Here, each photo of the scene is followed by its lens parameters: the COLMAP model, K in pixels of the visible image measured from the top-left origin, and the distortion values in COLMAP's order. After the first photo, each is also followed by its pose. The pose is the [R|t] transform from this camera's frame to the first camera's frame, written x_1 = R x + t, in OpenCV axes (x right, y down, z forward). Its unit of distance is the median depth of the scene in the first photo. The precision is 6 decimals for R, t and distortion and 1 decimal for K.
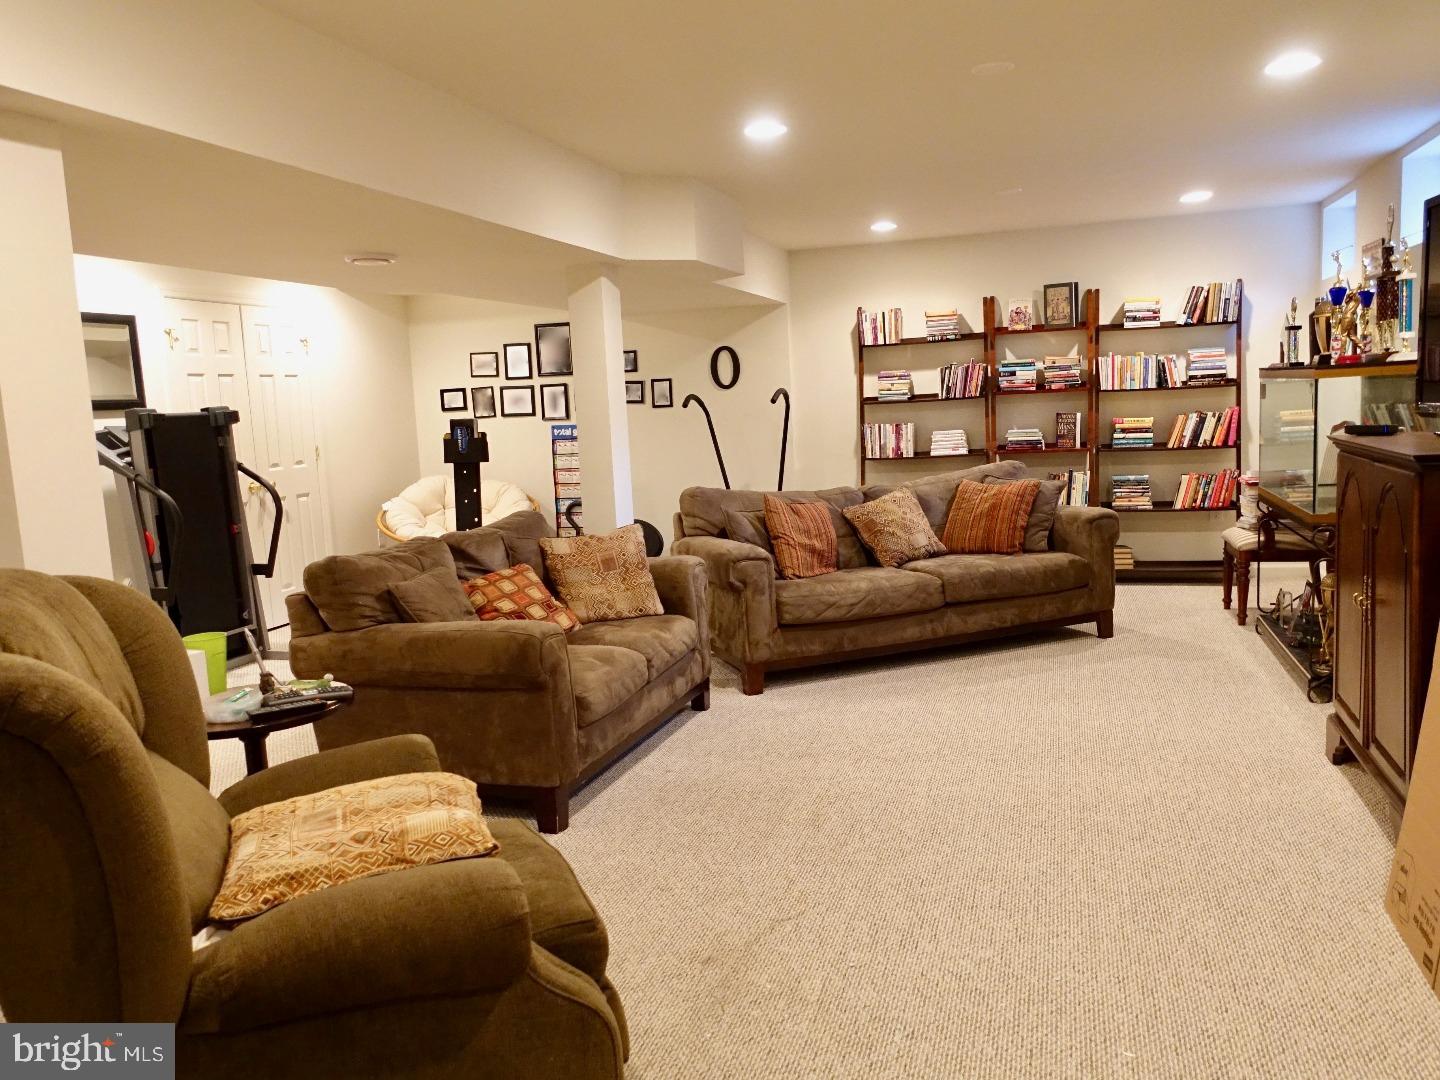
lens RADIAL K [[1110.3, 0, 720.0], [0, 1110.3, 540.0], [0, 0, 1]] dist [-0.007164, 0.000499]
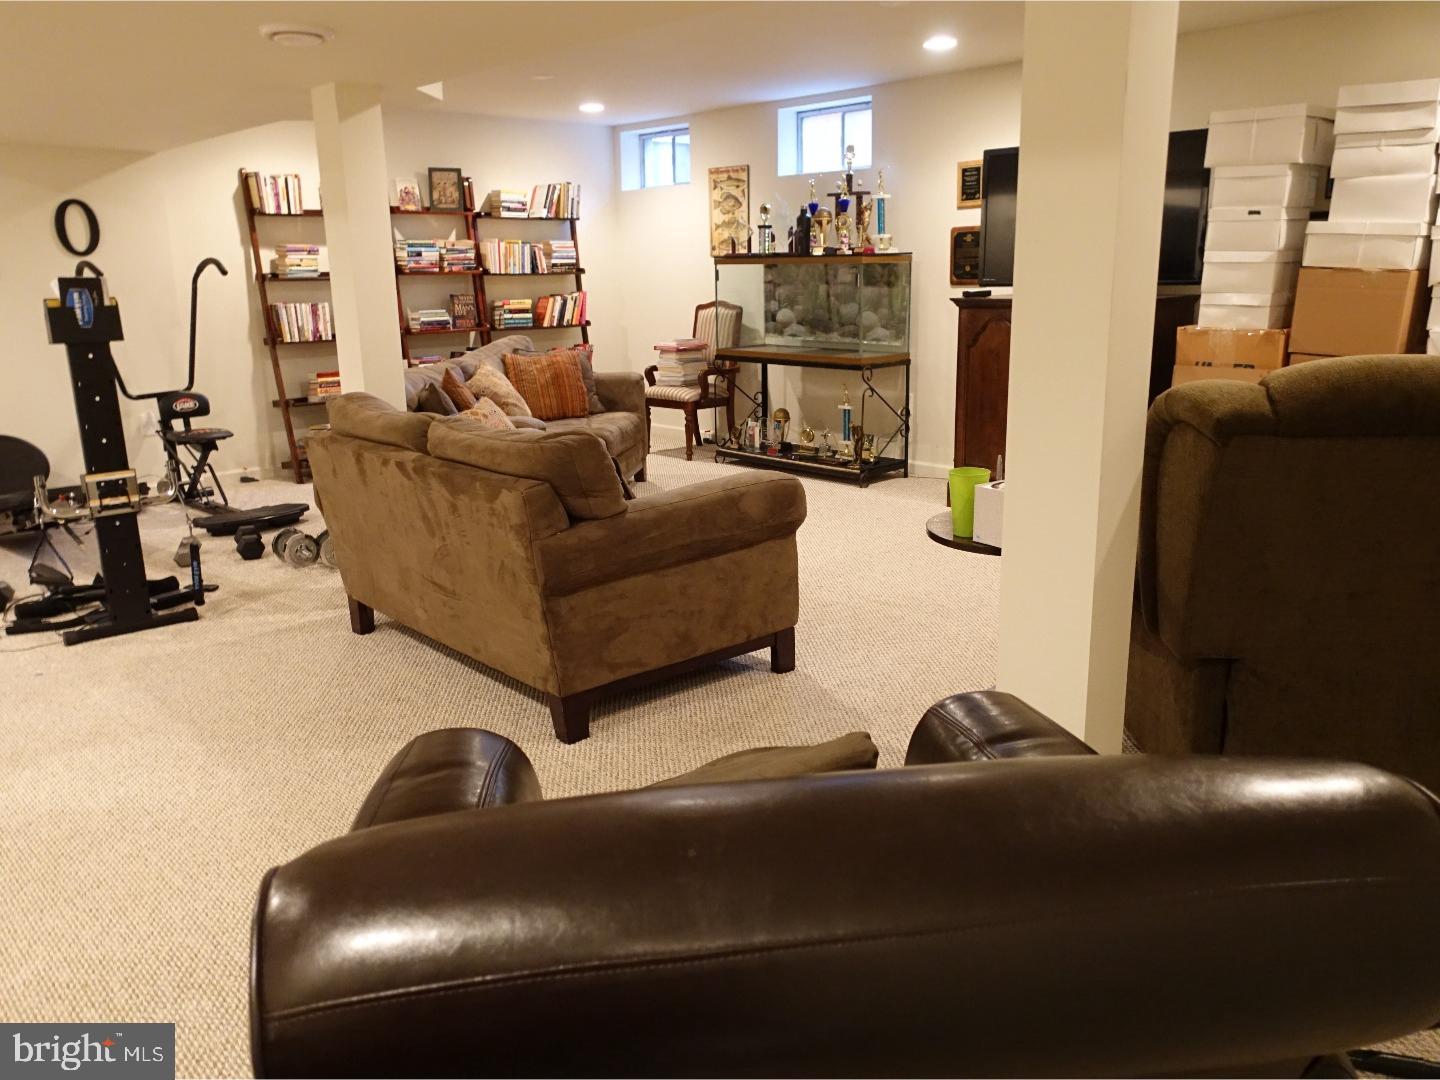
lens RADIAL K [[1110.3, 0, 720.0], [0, 1110.3, 540.0], [0, 0, 1]] dist [-0.007164, 0.000499]
pose [[0.498237, -0.166979, 0.850810, -0.519013], [0.096486, 0.985863, 0.136982, -0.004946], [-0.861655, 0.013842, 0.507305, 0.260010]]
